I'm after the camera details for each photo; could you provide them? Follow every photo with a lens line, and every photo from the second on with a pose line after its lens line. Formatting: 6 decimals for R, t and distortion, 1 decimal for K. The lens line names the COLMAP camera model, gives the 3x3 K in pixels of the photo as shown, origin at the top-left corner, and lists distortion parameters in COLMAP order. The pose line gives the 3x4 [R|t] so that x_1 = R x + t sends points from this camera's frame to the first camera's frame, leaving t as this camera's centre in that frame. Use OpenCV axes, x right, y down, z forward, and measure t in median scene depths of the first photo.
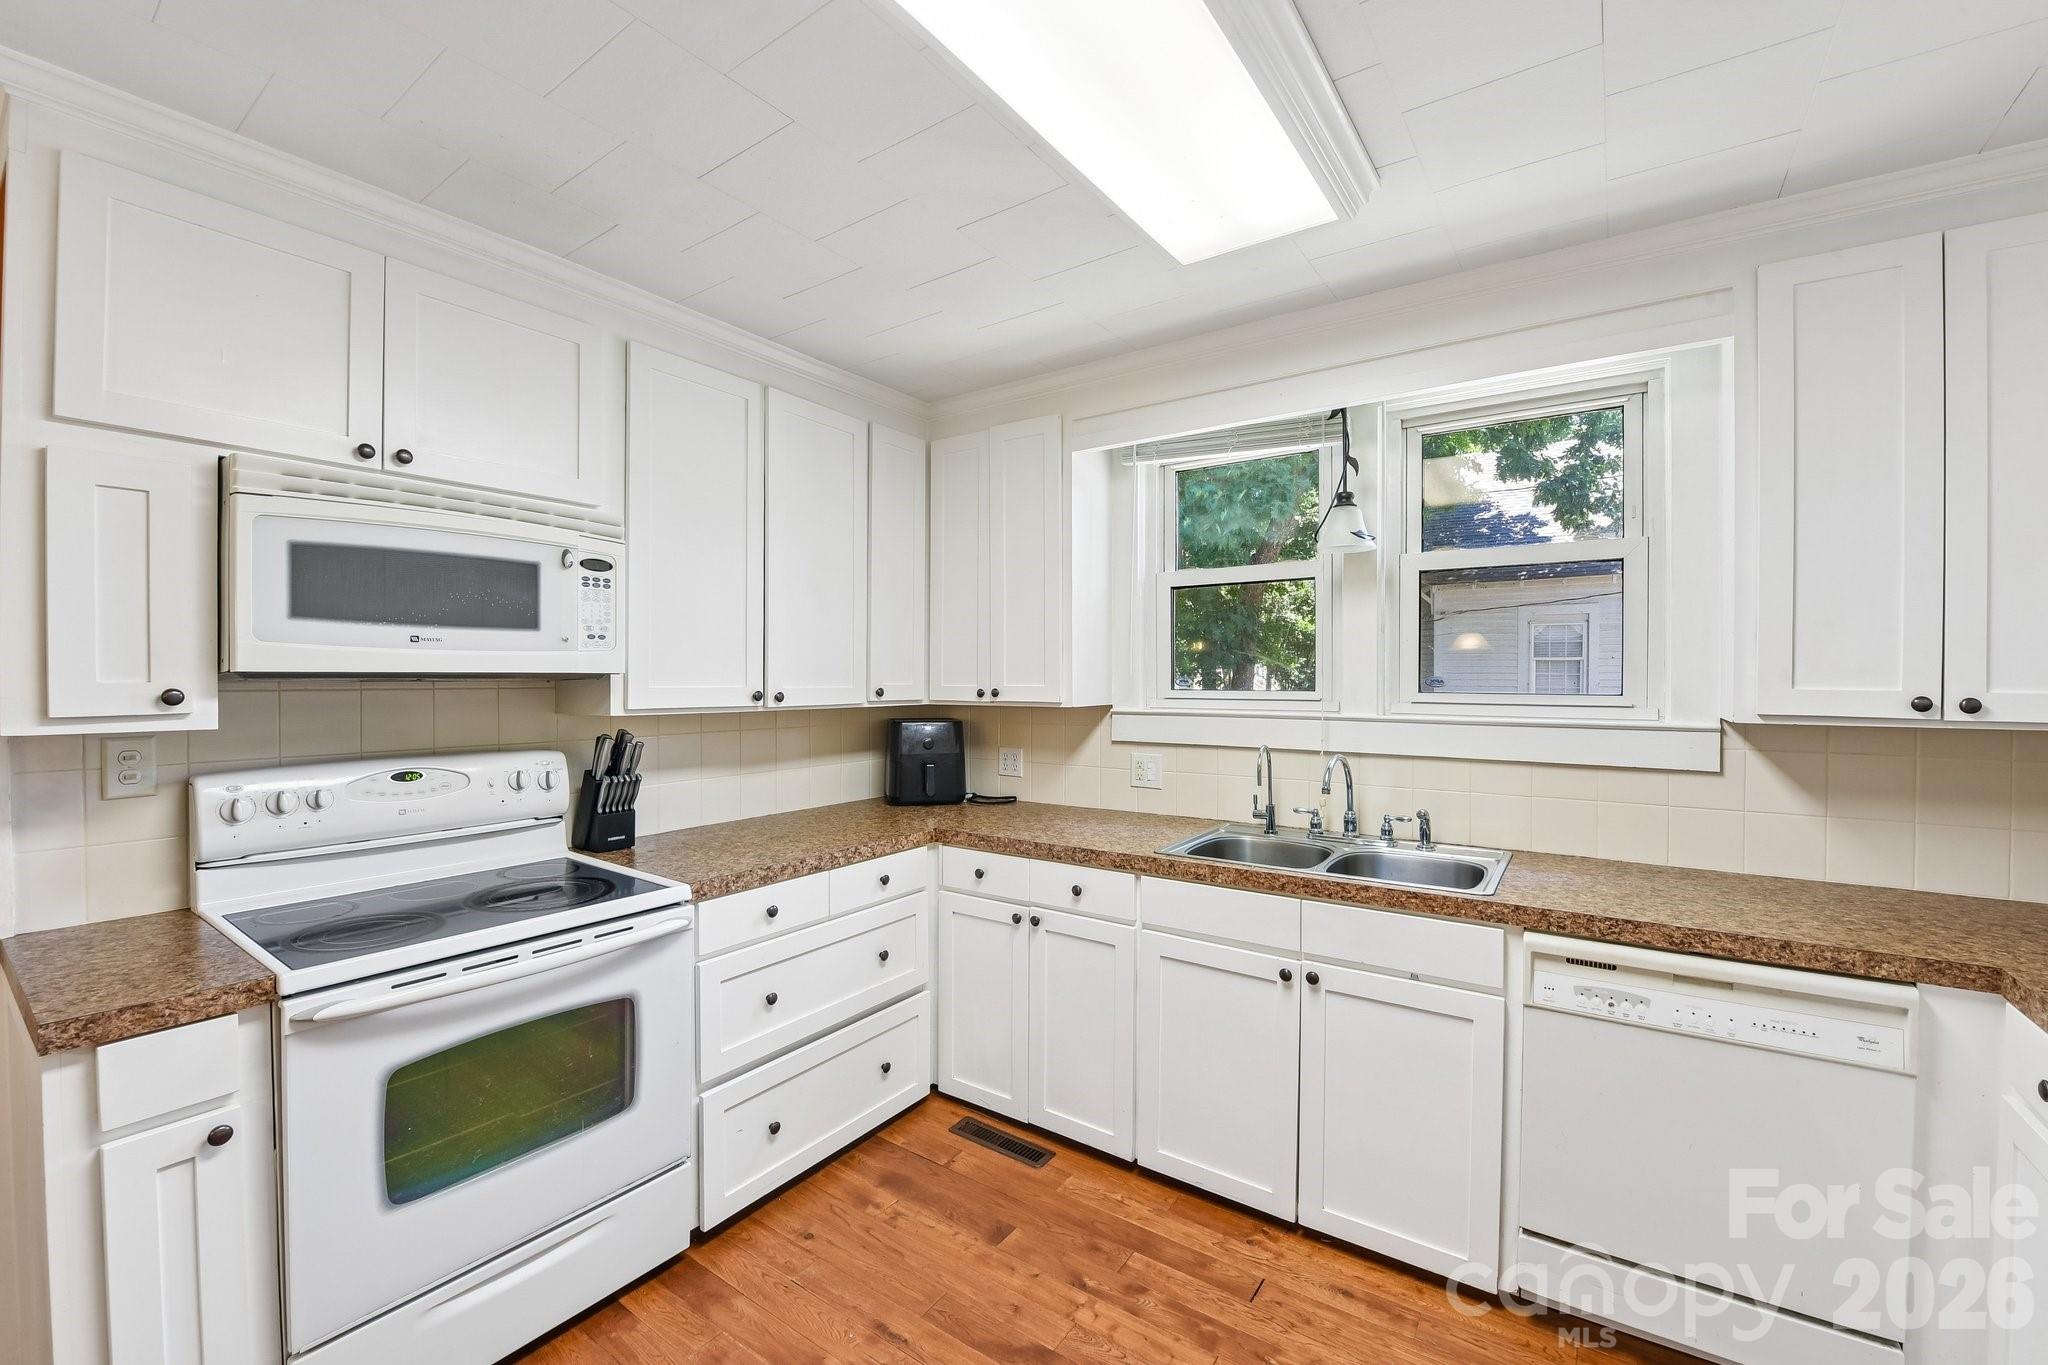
lens RADIAL K [[822.4, 0, 1021.1], [0, 822.4, 679.8], [0, 0, 1]] dist [-0.020186, -0.000931]
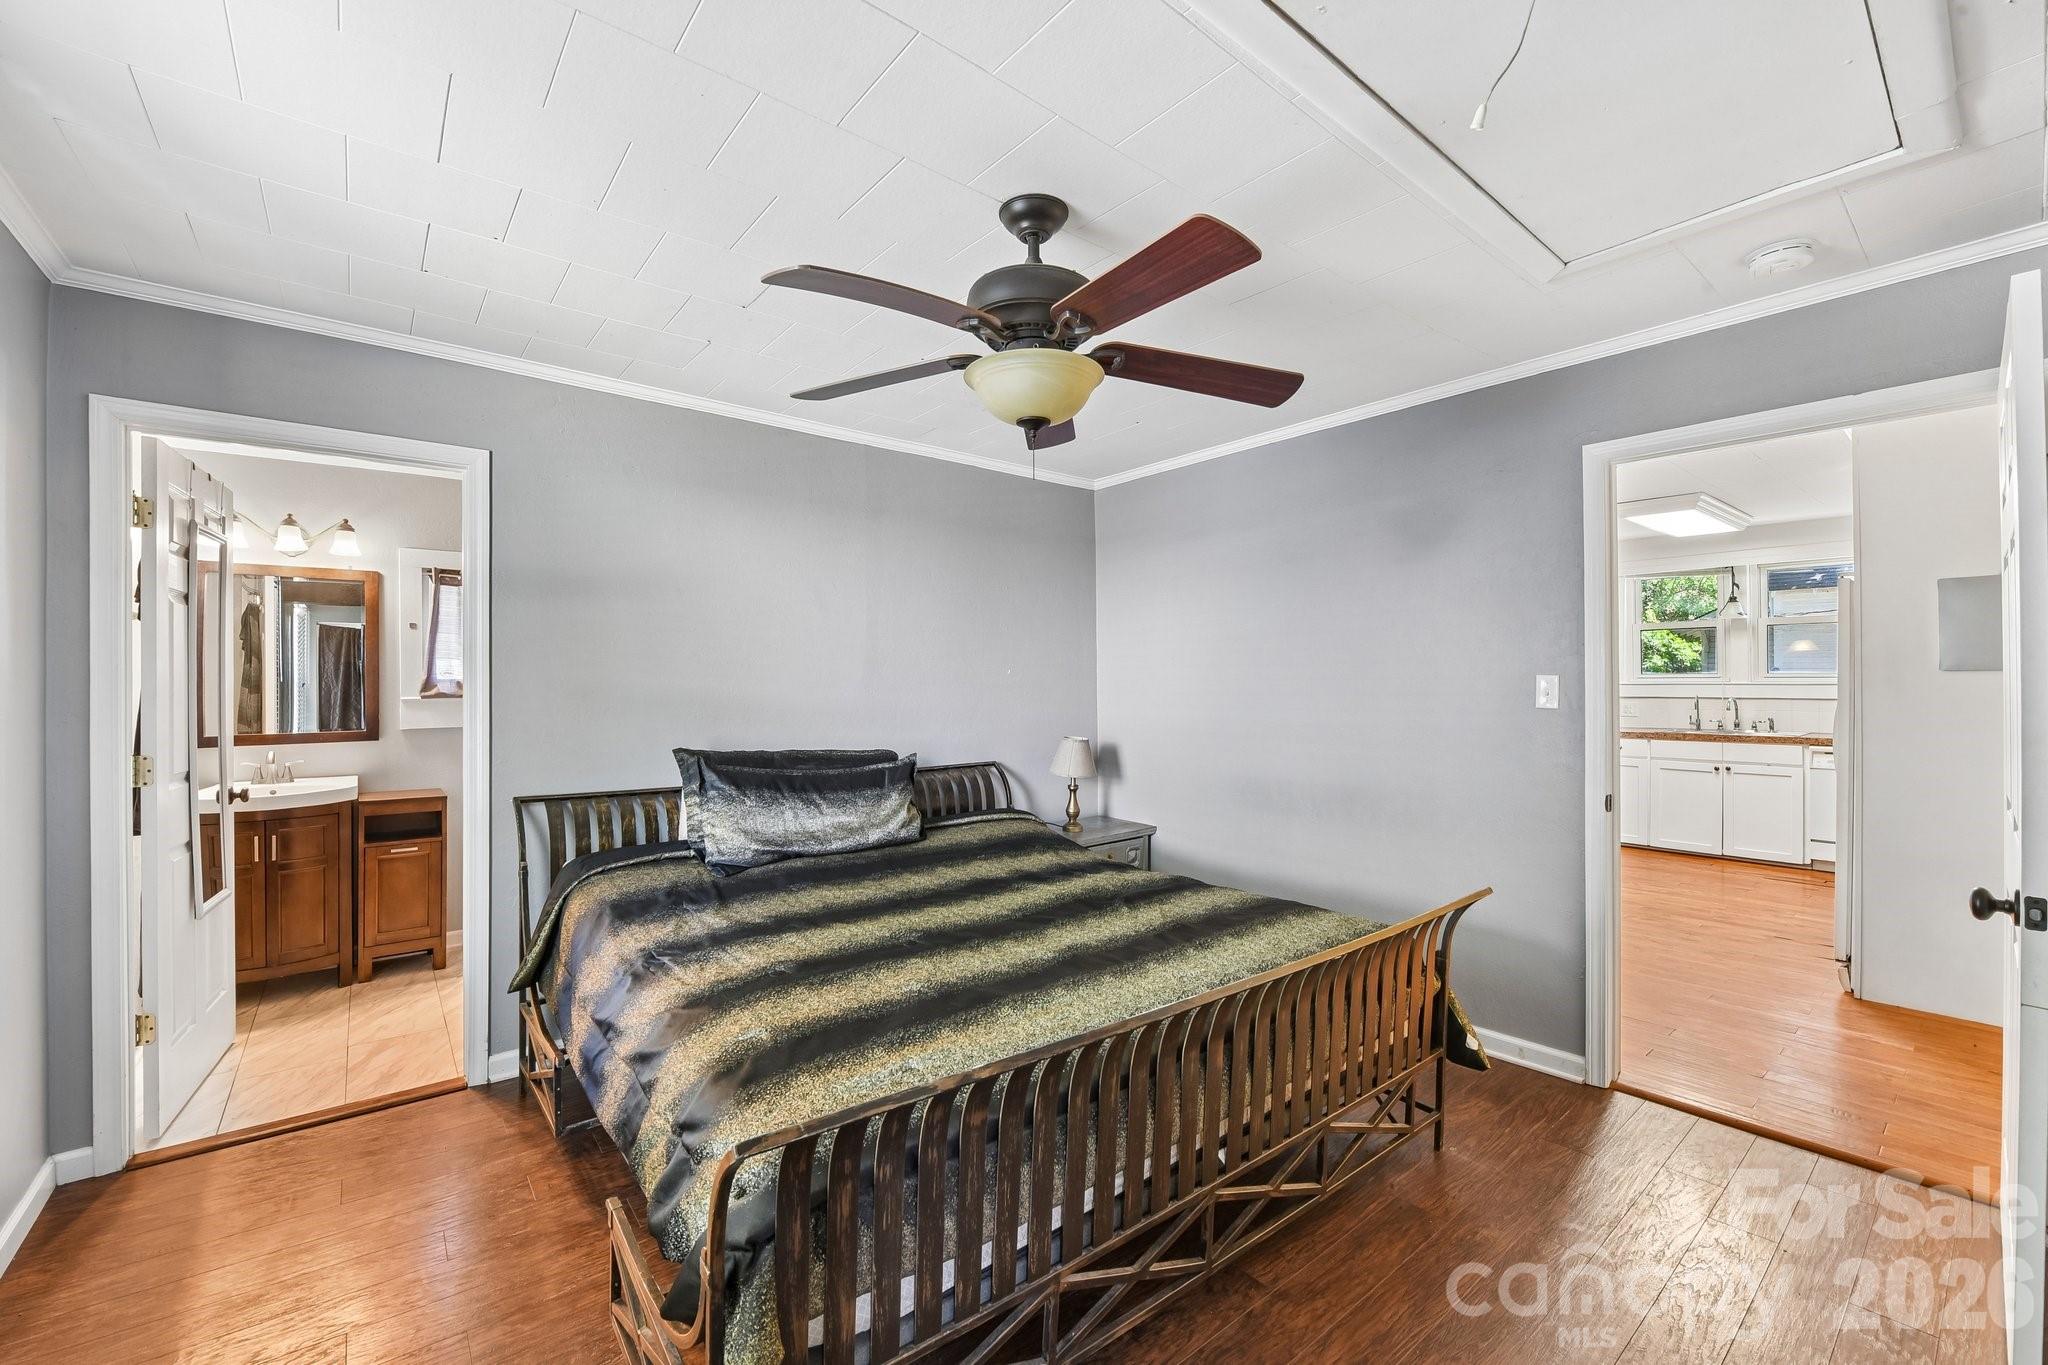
lens RADIAL K [[822.4, 0, 1022.7], [0, 822.4, 671.9], [0, 0, 1]] dist [-0.020186, -0.000931]
pose [[0.959827, -0.010162, -0.280408, -1.216281], [0.007834, 0.999925, -0.009422, 0.019655], [0.280482, 0.006846, 0.959835, -2.424805]]
